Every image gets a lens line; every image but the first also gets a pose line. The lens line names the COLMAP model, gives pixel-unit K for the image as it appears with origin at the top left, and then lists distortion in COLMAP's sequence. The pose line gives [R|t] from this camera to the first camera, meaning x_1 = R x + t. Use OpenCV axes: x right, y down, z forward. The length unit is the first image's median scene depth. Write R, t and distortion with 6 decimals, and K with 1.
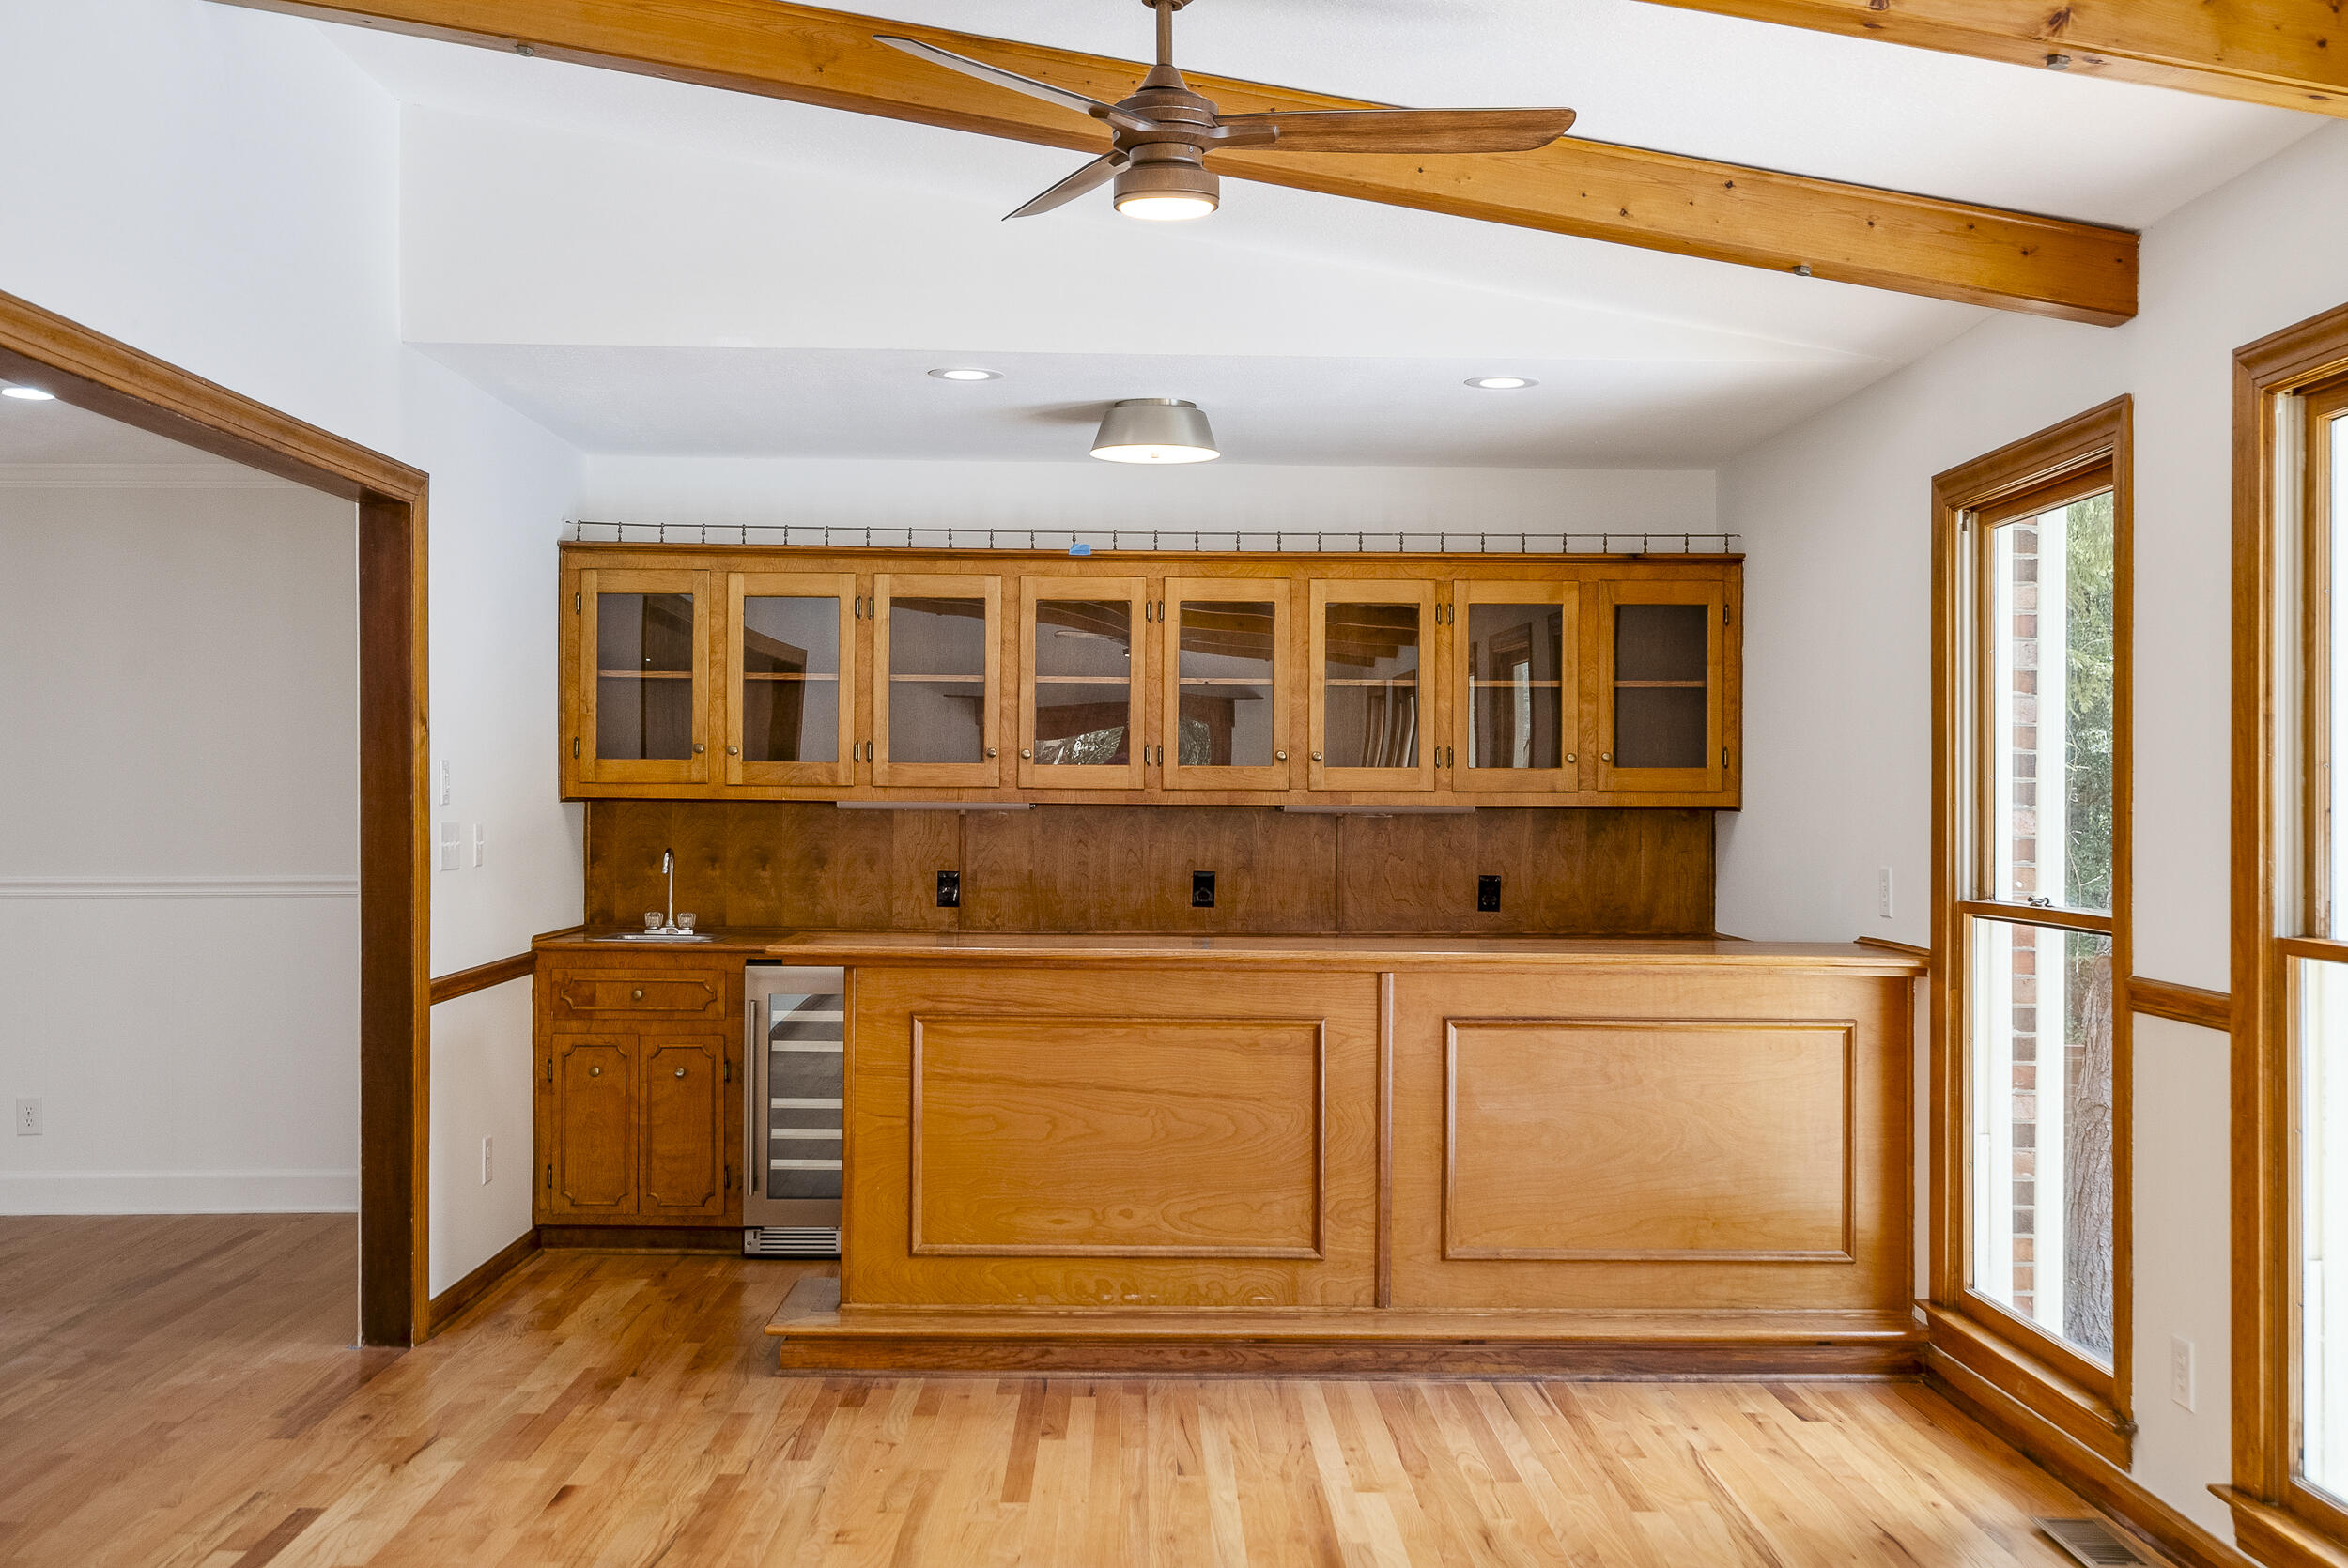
lens RADIAL K [[2244.8, 0, 1174.0], [0, 2244.8, 784.0], [0, 0, 1]] dist [0.020651, 0.006821]
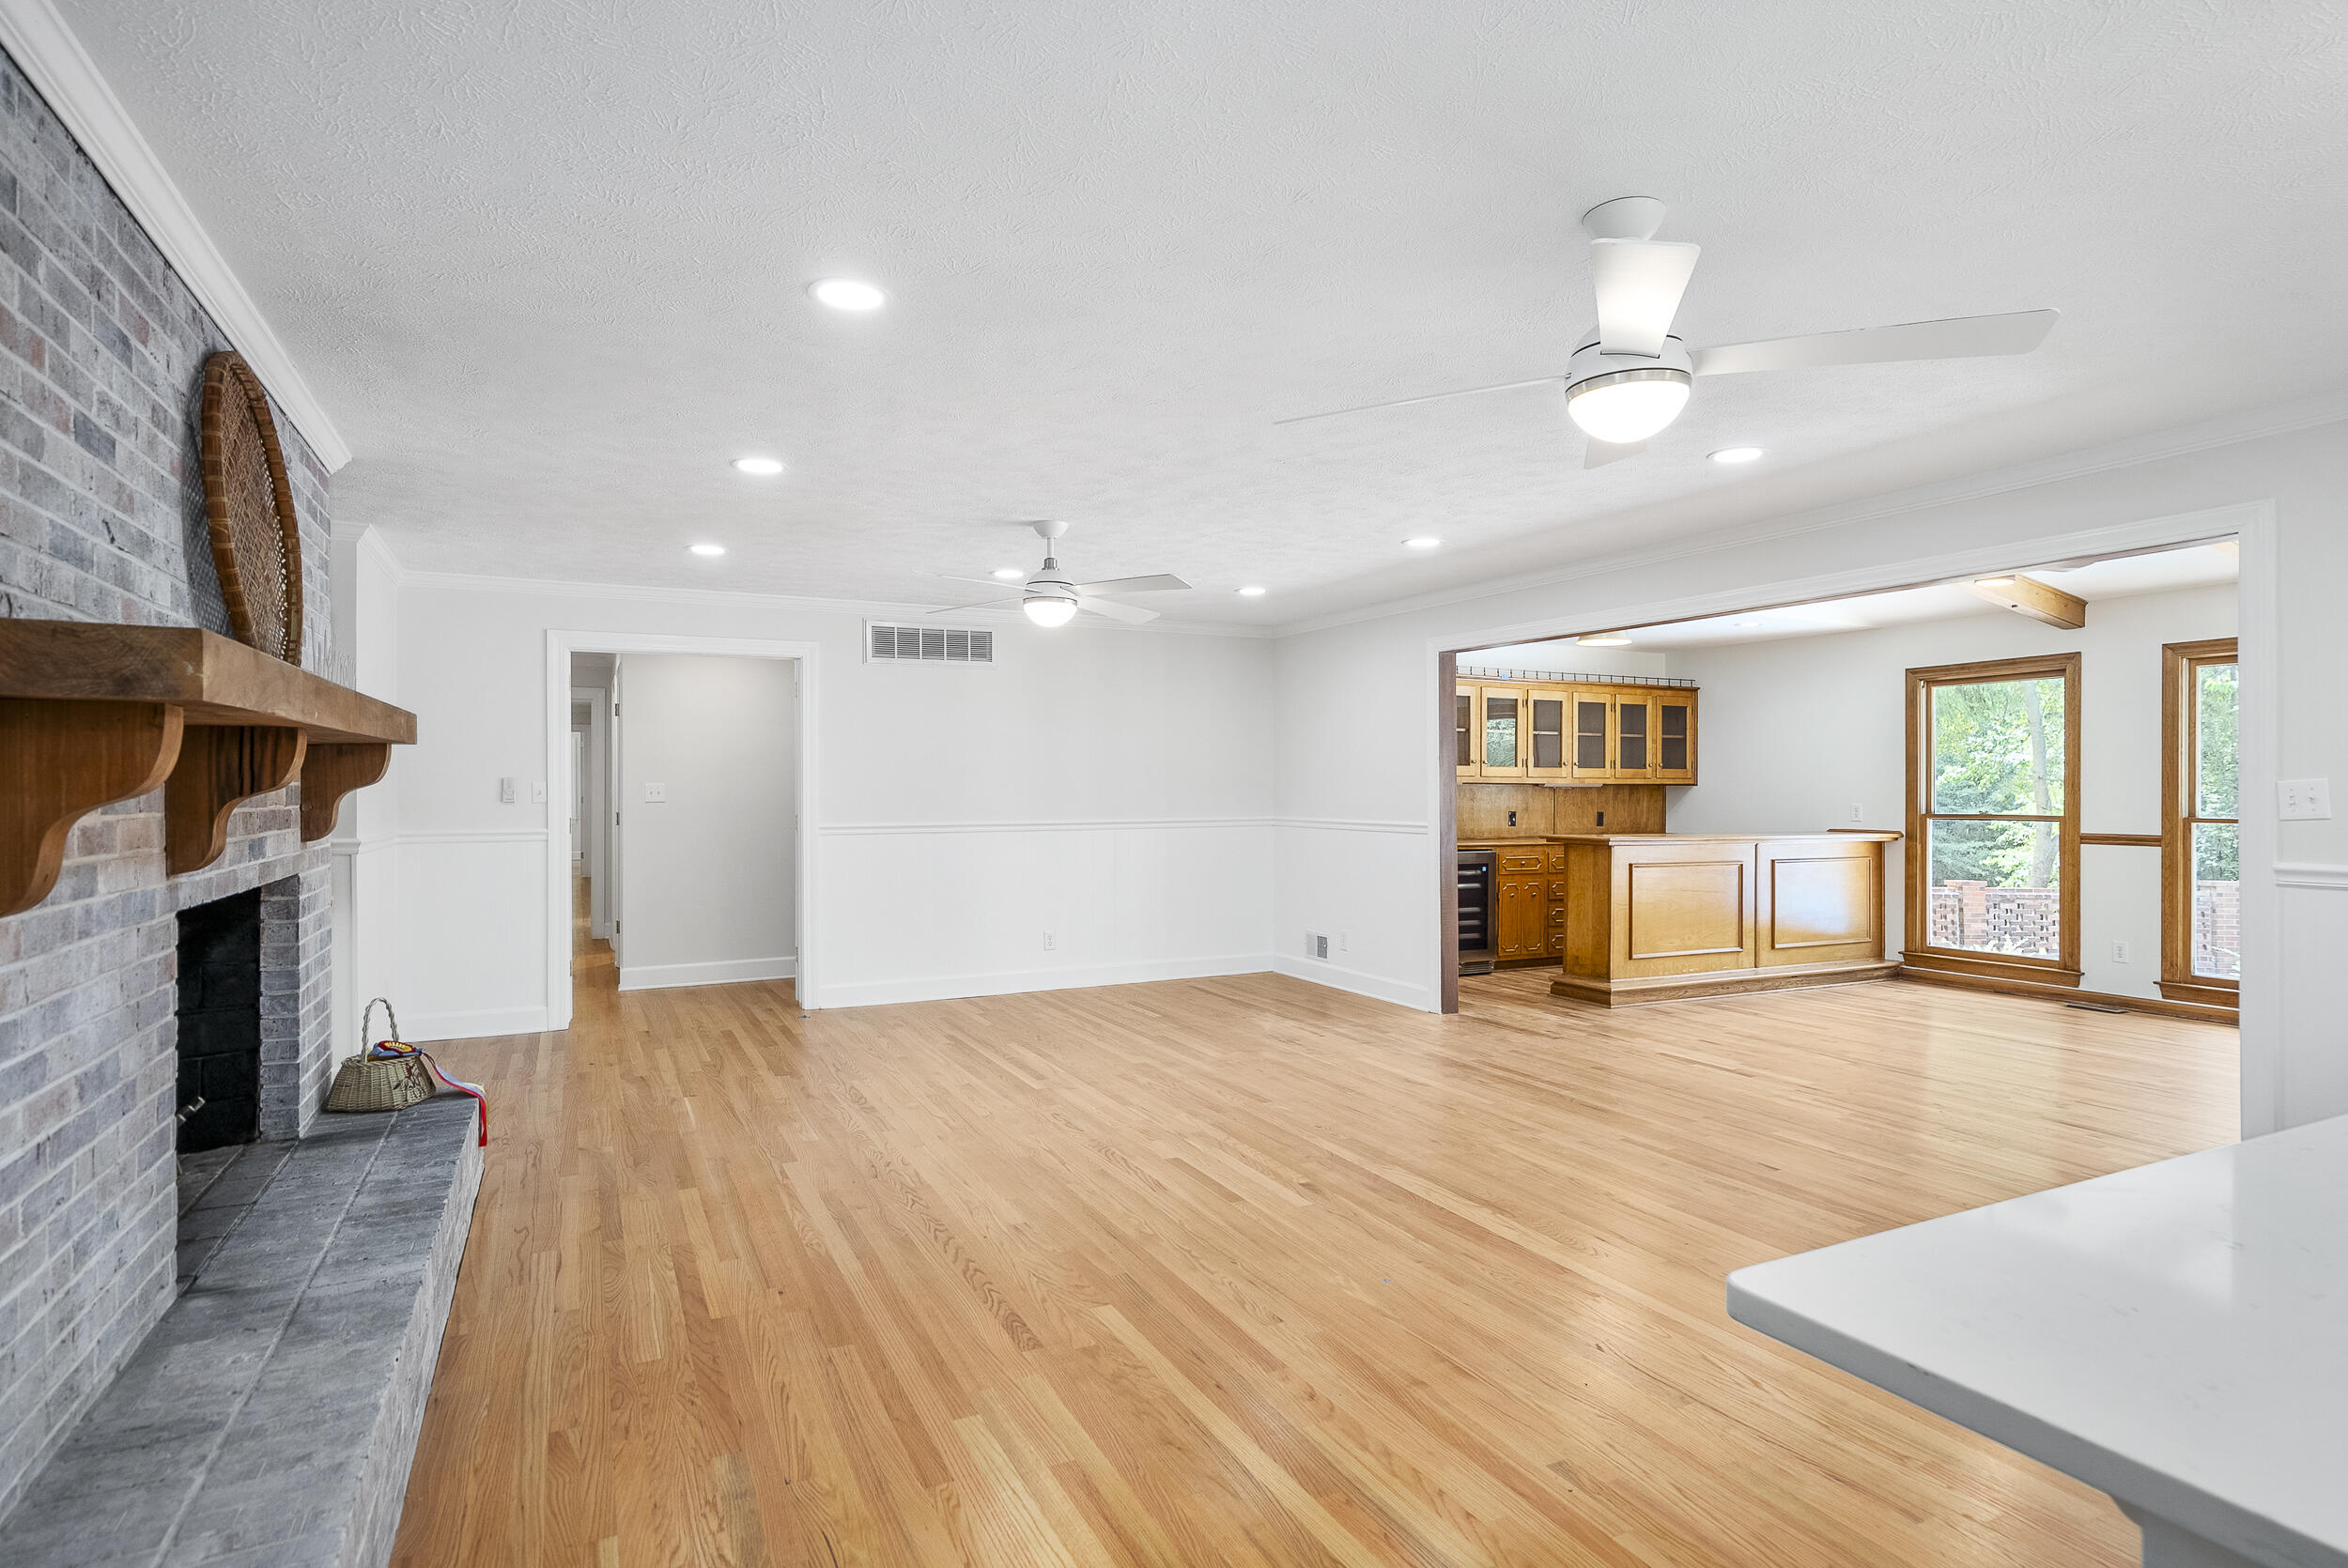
lens RADIAL K [[1206.0, 0, 1174.0], [0, 1206.0, 784.0], [0, 0, 1]] dist [0.001033, -0.000001]
pose [[0.904978, -0.002171, 0.425452, -0.899319], [0.000123, 0.999988, 0.004842, 0.003456], [-0.425458, -0.004330, 0.904968, -0.013556]]
